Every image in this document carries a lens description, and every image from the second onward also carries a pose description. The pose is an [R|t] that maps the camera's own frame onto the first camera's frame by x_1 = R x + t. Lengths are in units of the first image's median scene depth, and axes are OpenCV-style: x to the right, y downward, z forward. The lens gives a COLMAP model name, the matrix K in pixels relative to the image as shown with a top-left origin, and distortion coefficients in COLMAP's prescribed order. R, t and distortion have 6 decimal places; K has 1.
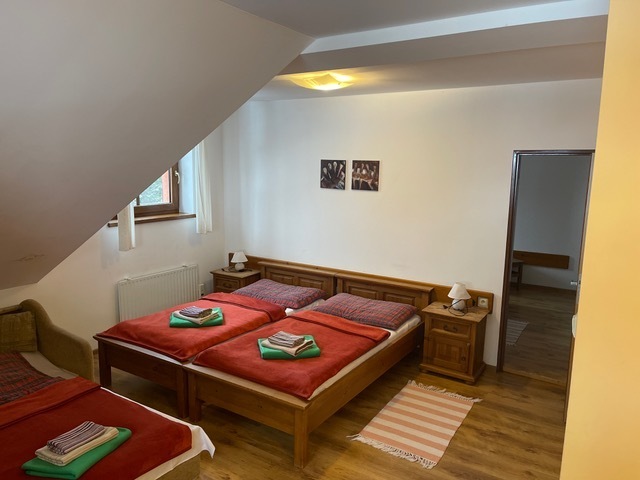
lens RADIAL K [[486.4, 0, 320.0], [0, 486.4, 240.0], [0, 0, 1]] dist [0.091369, -0.098155]
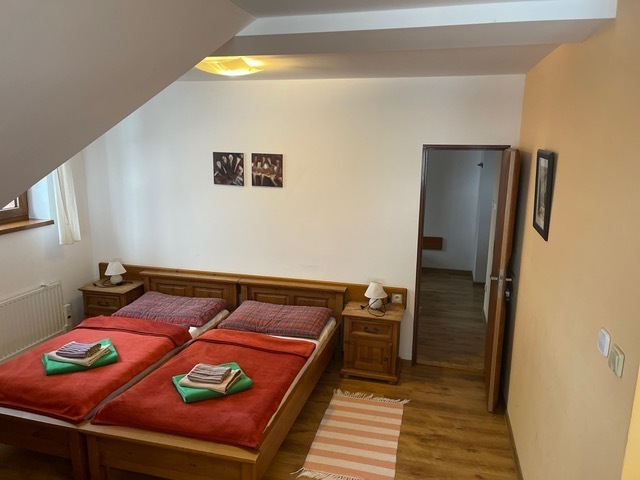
lens RADIAL K [[486.4, 0, 320.0], [0, 486.4, 240.0], [0, 0, 1]] dist [0.091369, -0.098155]
pose [[0.951934, -0.065681, 0.299179, -0.105327], [0.052176, 0.997235, 0.052915, -0.051922], [-0.301827, -0.034761, 0.952729, 0.115996]]
